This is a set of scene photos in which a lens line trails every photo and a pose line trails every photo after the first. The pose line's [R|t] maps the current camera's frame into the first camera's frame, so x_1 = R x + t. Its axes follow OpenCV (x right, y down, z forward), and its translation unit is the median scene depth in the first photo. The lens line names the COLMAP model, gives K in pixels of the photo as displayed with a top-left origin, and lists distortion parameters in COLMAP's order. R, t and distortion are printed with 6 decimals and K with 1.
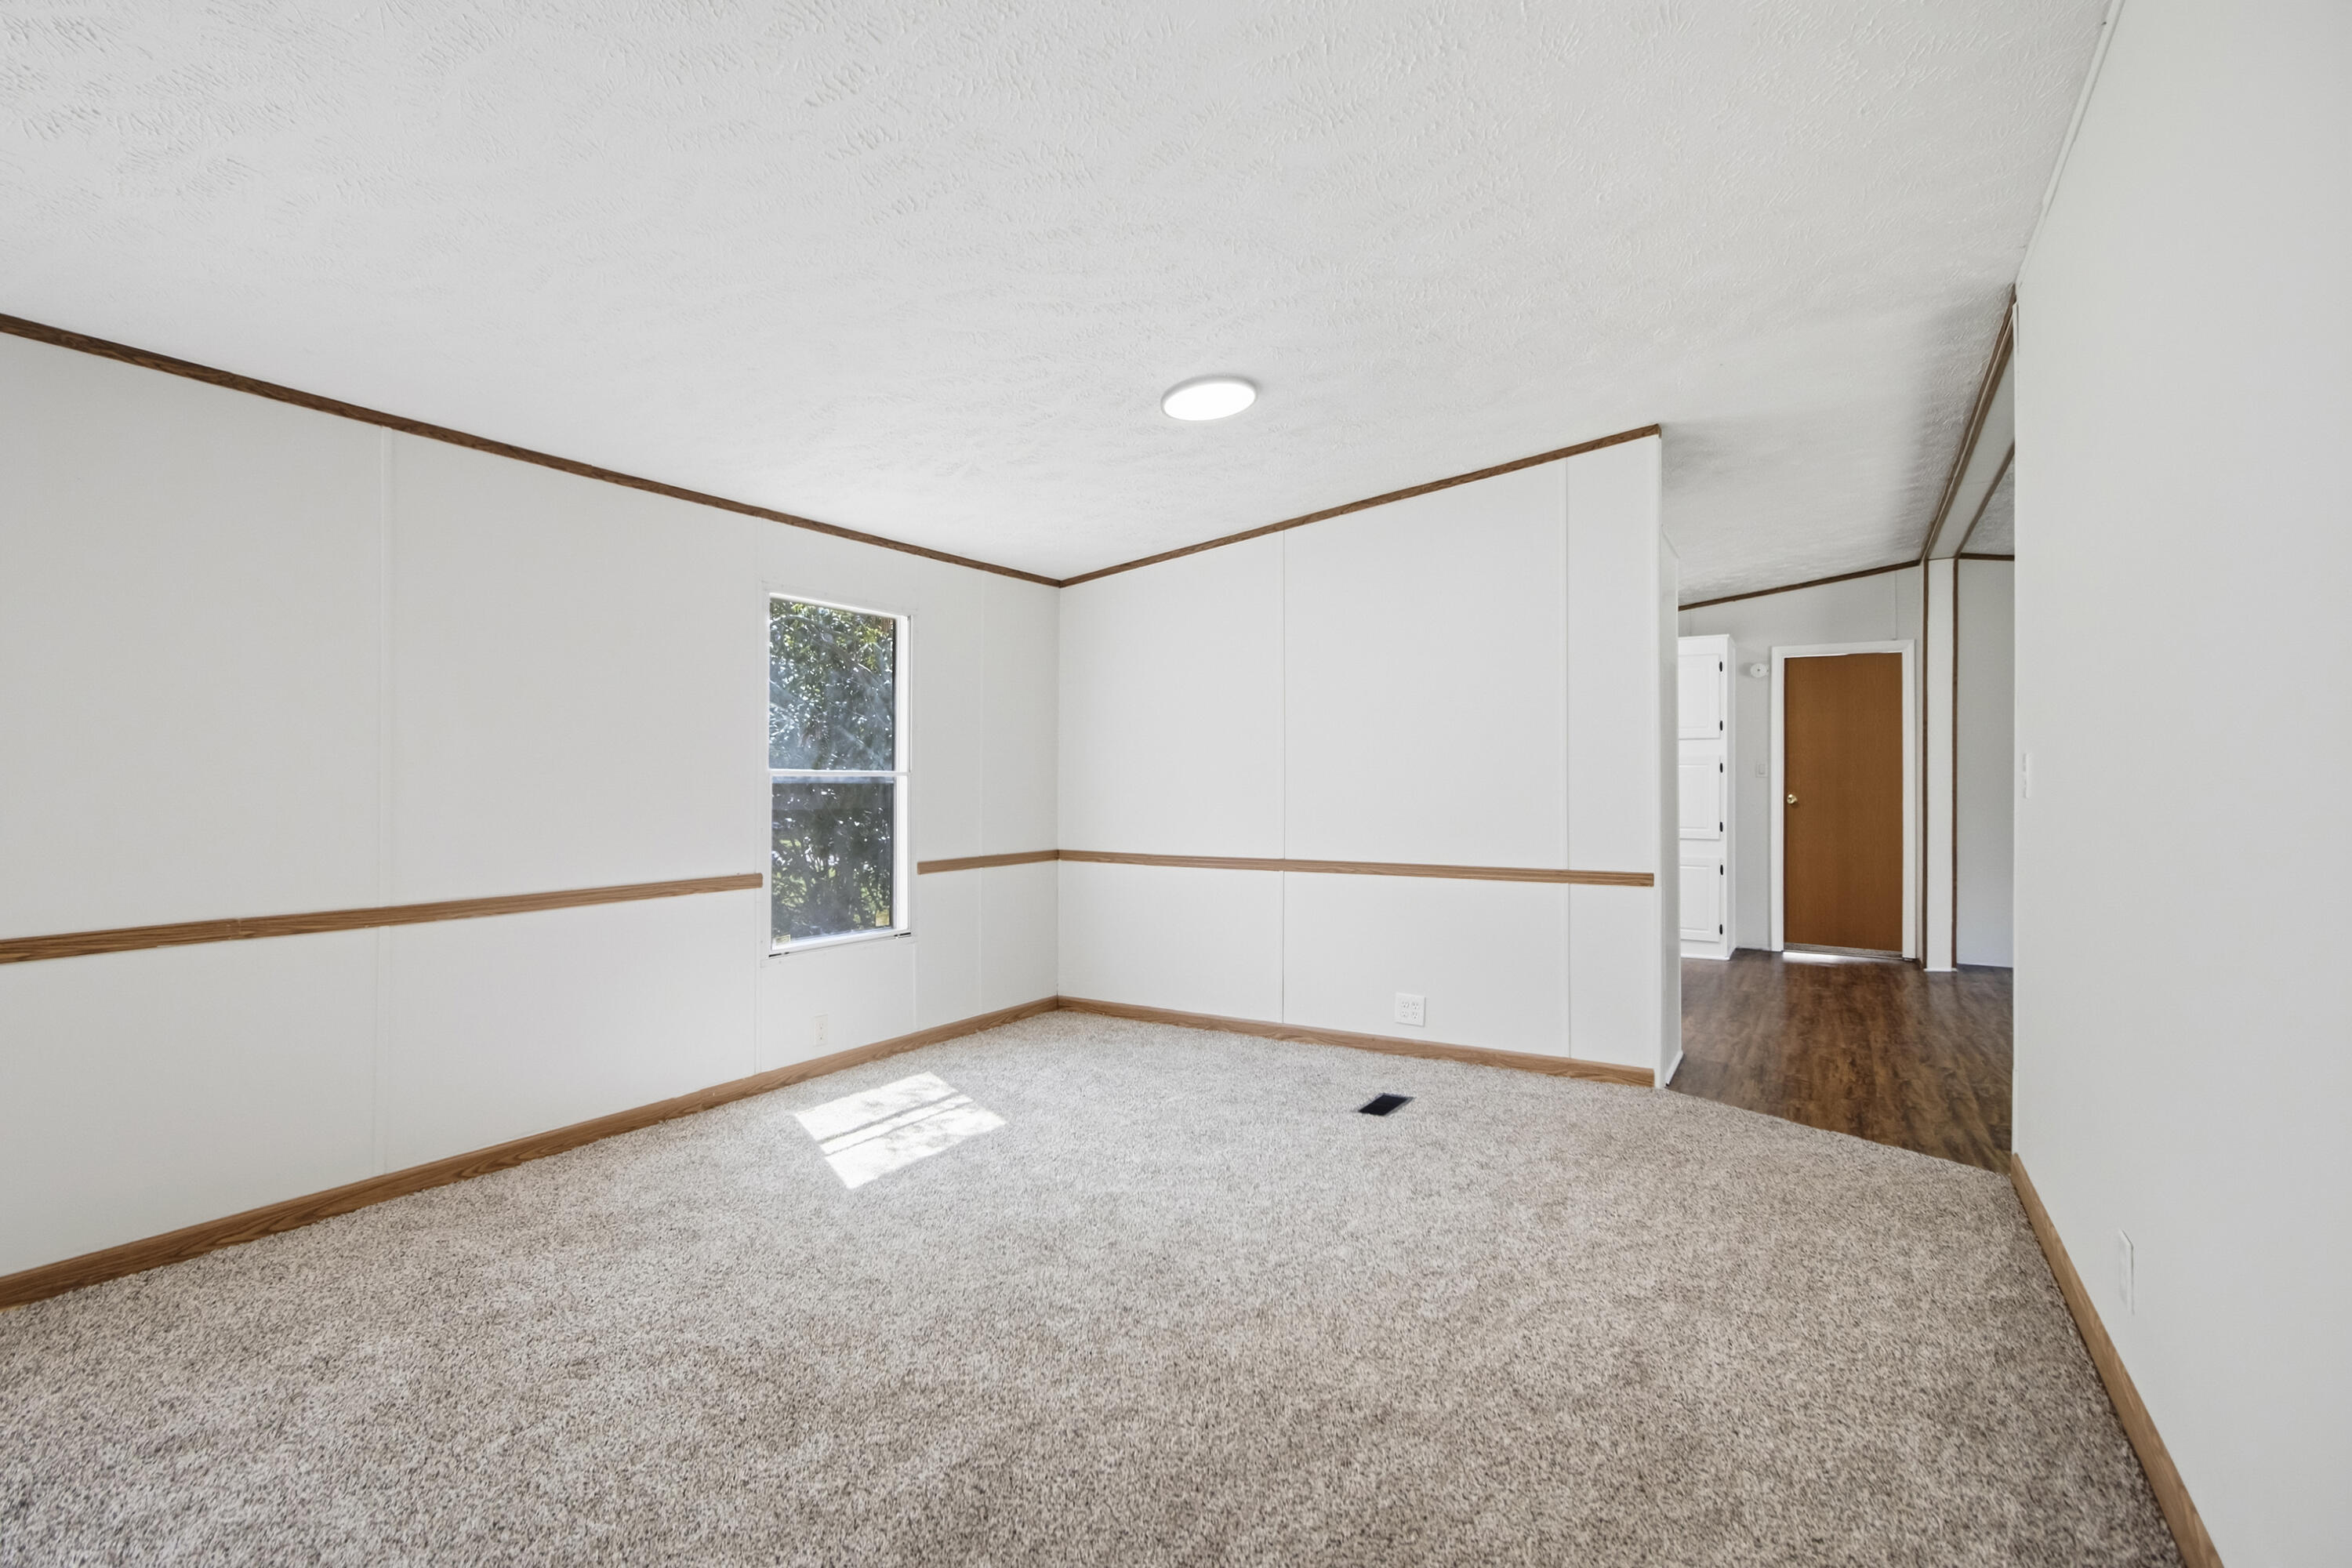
lens RADIAL K [[1104.2, 0, 1177.4], [0, 1104.2, 774.8], [0, 0, 1]] dist [-0.020063, 0.001002]
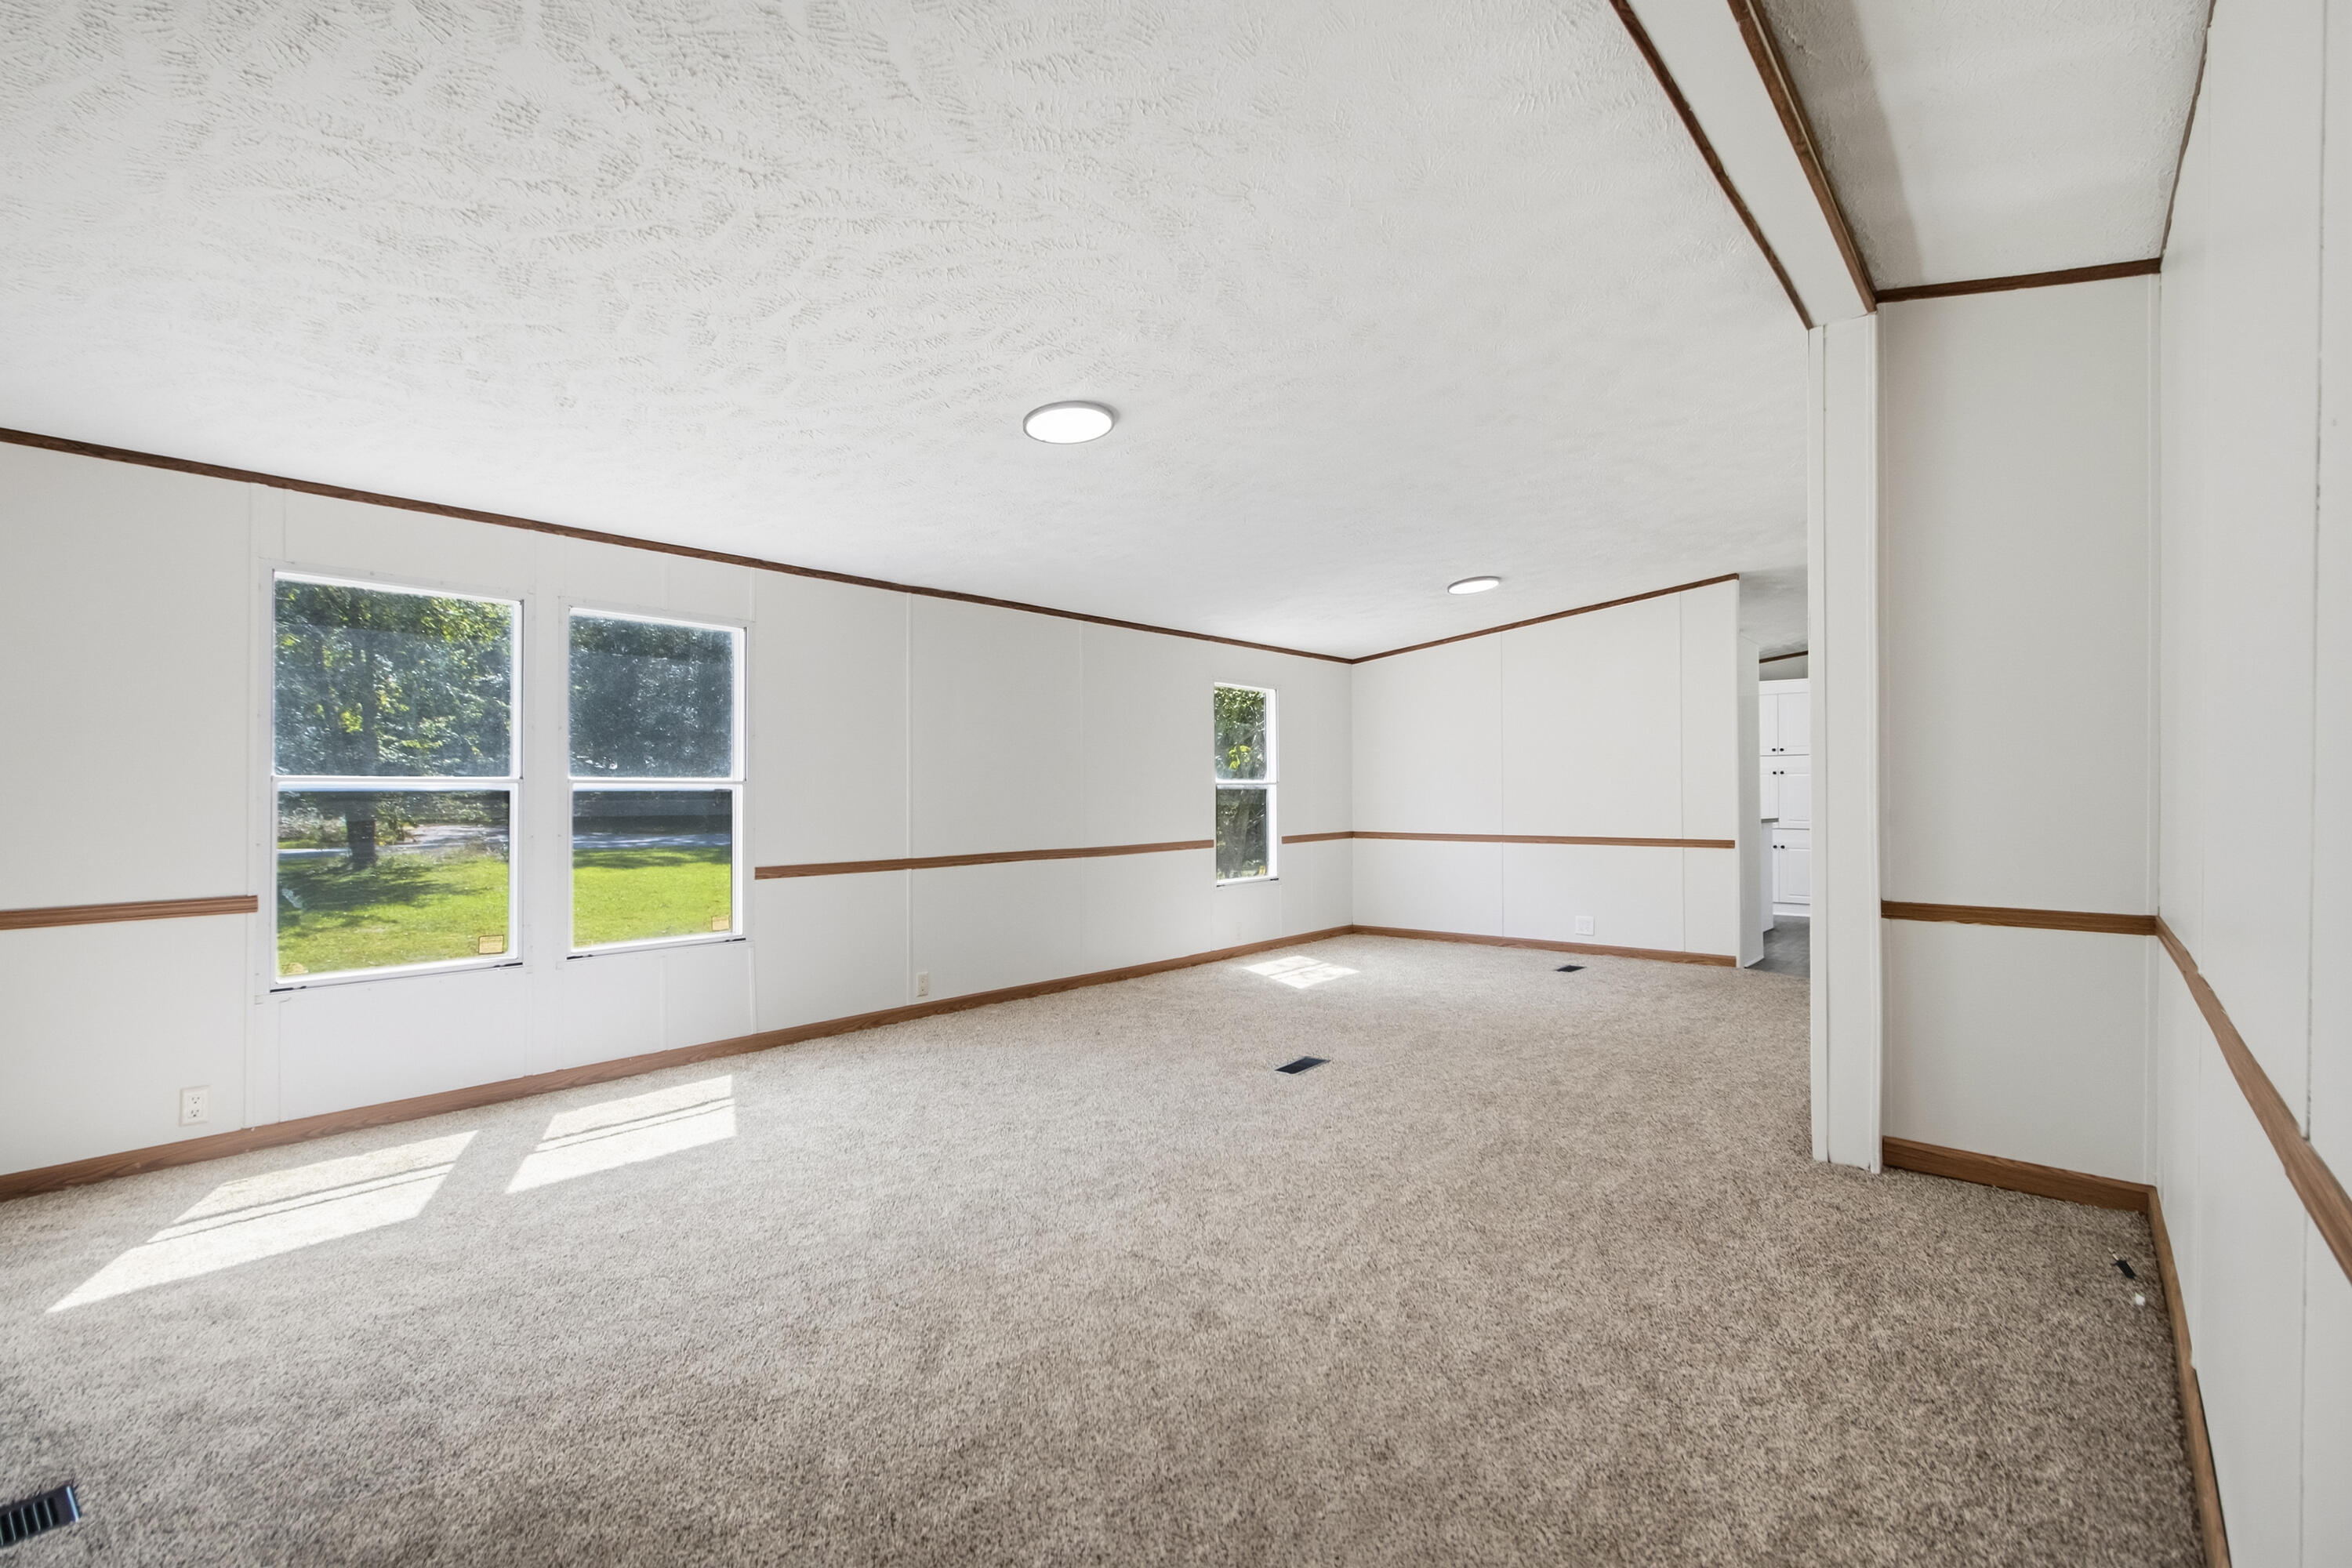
lens RADIAL K [[1104.2, 0, 1177.4], [0, 1104.2, 774.8], [0, 0, 1]] dist [-0.020063, 0.001002]
pose [[0.988718, -0.007811, -0.149587, -0.144862], [0.007219, 0.999964, -0.004499, -0.009230], [0.149617, 0.003369, 0.988738, -0.721425]]
